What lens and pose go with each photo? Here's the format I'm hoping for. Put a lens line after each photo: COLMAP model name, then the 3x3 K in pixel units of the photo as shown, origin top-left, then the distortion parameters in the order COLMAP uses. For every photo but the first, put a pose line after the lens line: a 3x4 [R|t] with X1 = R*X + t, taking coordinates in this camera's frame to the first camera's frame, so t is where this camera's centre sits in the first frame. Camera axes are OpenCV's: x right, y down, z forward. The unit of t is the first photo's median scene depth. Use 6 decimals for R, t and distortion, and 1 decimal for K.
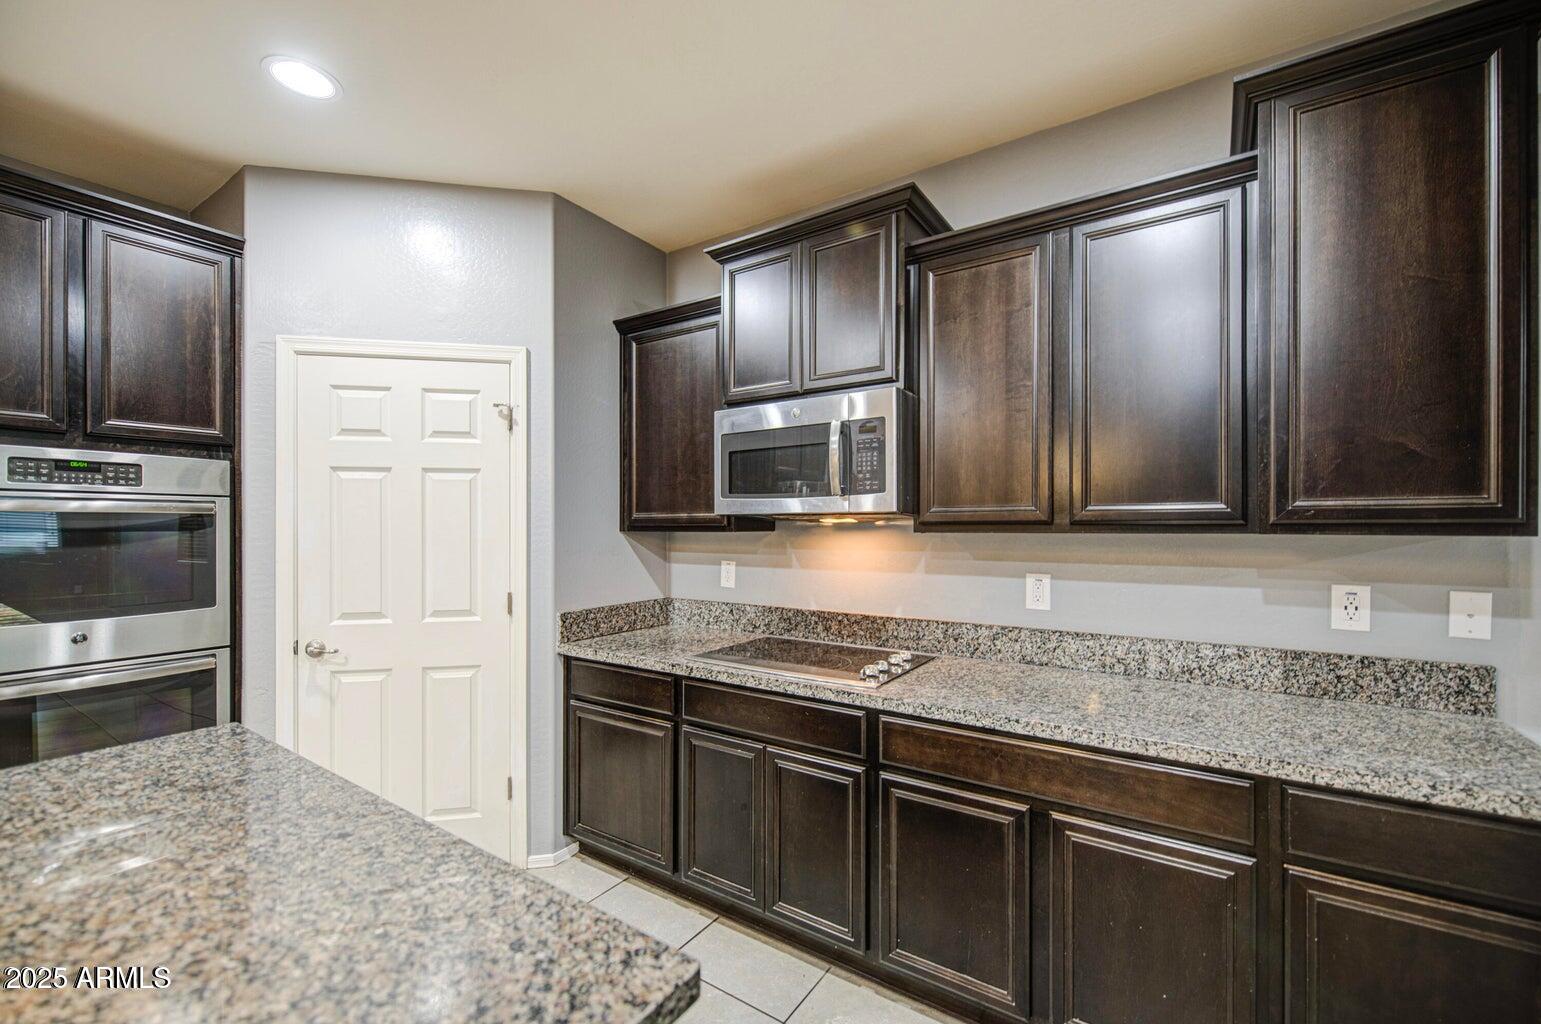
lens RADIAL K [[621.4, 0, 767.6], [0, 621.4, 527.5], [0, 0, 1]] dist [-0.001387, -0.002612]
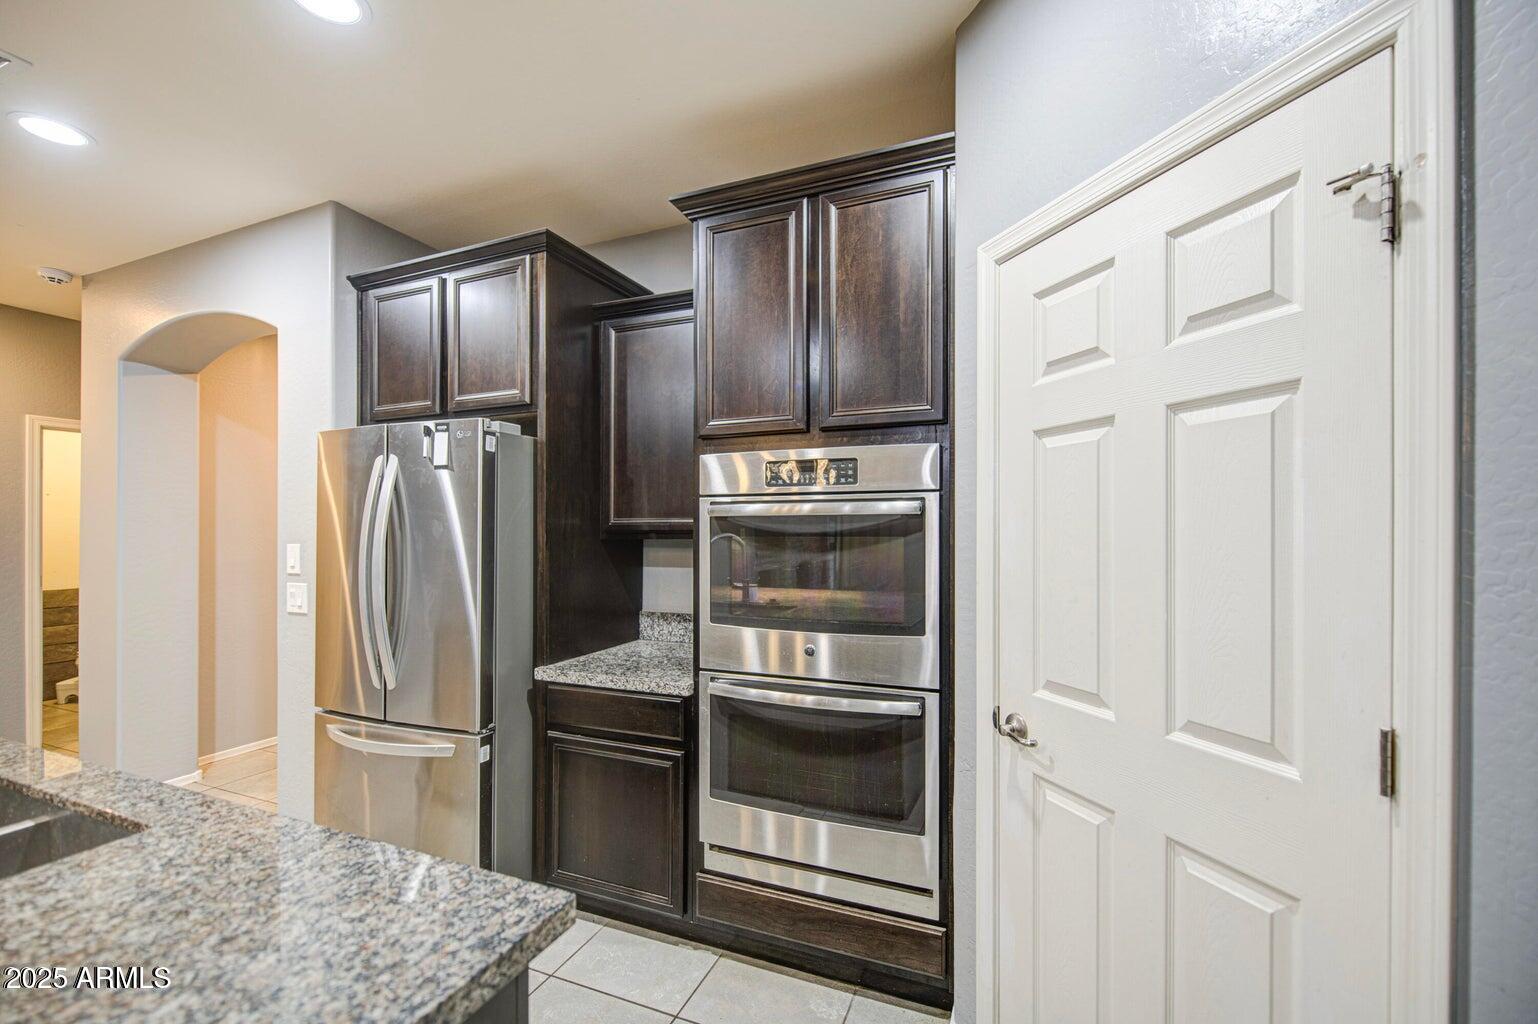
lens RADIAL K [[620.2, 0, 816.2], [0, 620.2, 533.6], [0, 0, 1]] dist [-0.001387, -0.002612]
pose [[0.241050, 0.005401, -0.970498, -0.190416], [-0.004269, 0.999981, 0.004504, -0.001424], [0.970503, 0.003057, 0.241069, 0.706390]]
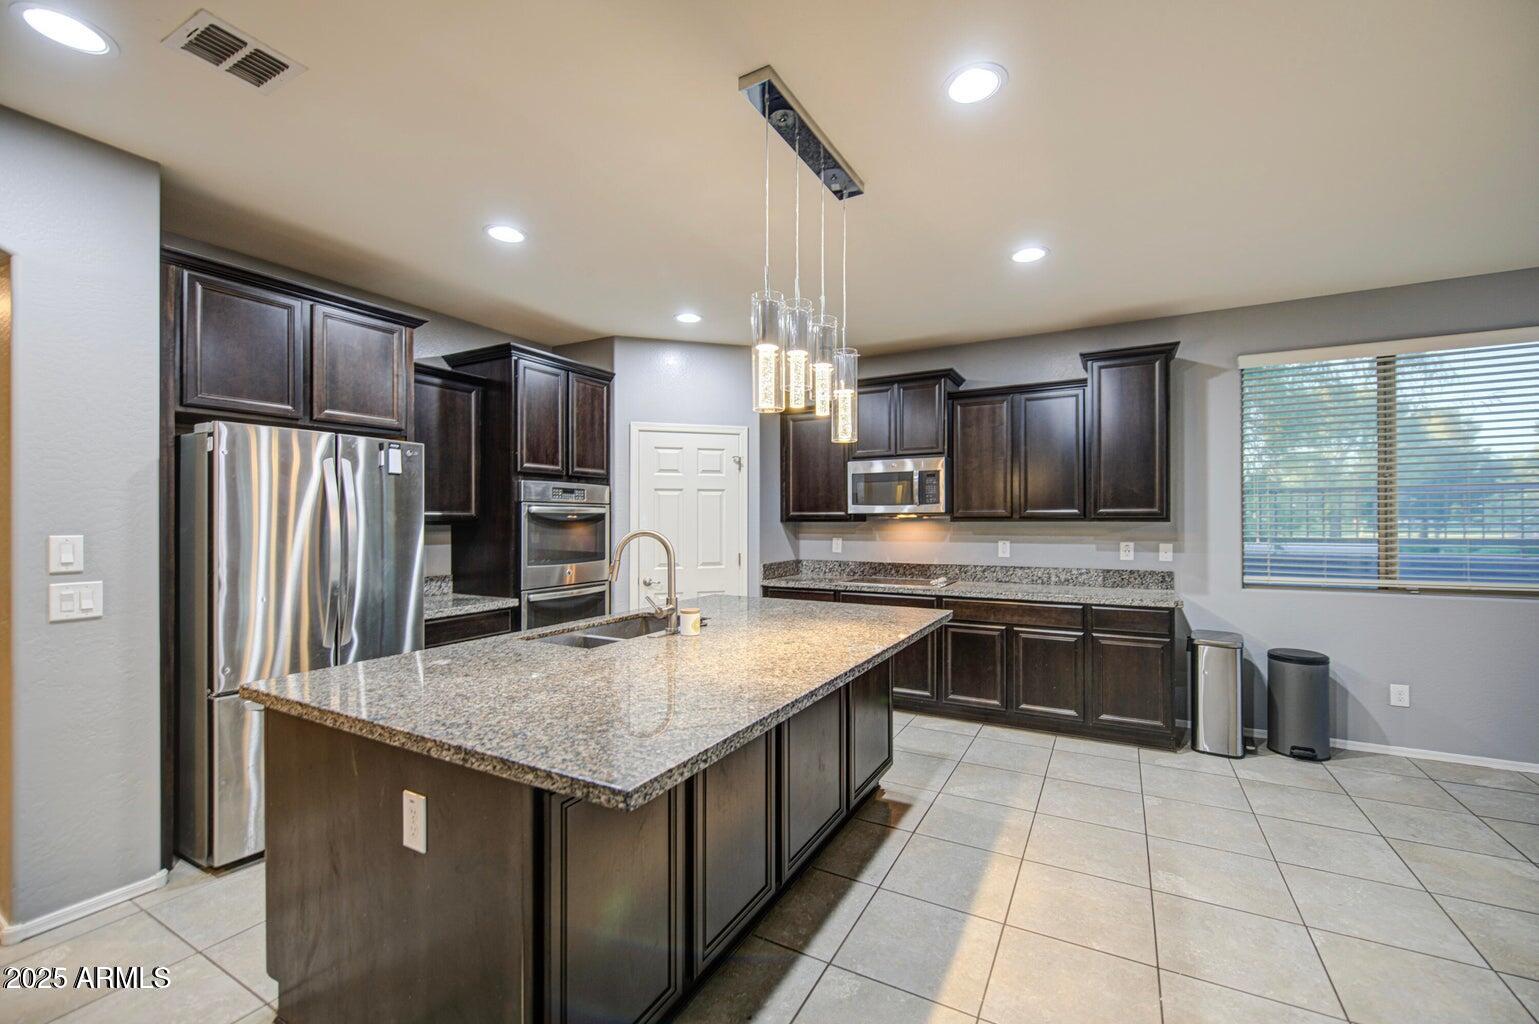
lens RADIAL K [[620.6, 0, 770.8], [0, 620.6, 521.0], [0, 0, 1]] dist [-0.001387, -0.002612]
pose [[0.994831, -0.000338, 0.101545, -0.583323], [0.000529, 0.999998, -0.001851, 0.008409], [-0.101544, 0.001896, 0.994829, -1.054269]]
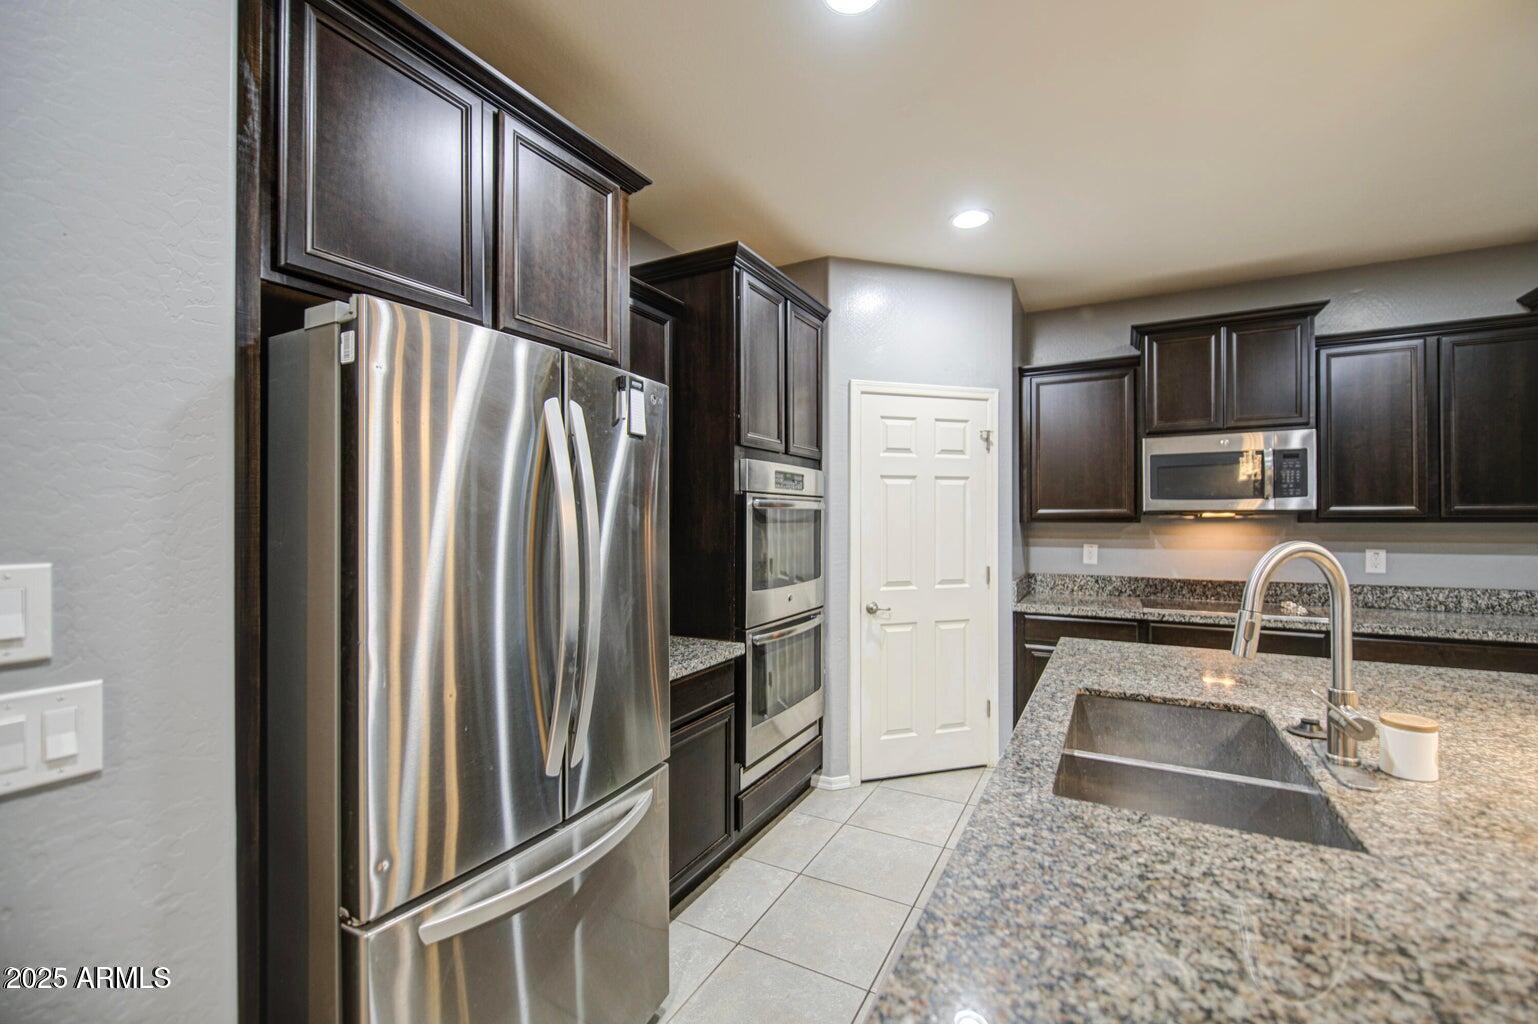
lens RADIAL K [[620.2, 0, 760.8], [0, 620.2, 522.5], [0, 0, 1]] dist [-0.001387, -0.002612]
pose [[0.995809, -0.001107, 0.091449, -1.184346], [0.000943, 0.999998, 0.001830, 0.003462], [-0.091451, -0.001736, 0.995808, -0.370036]]
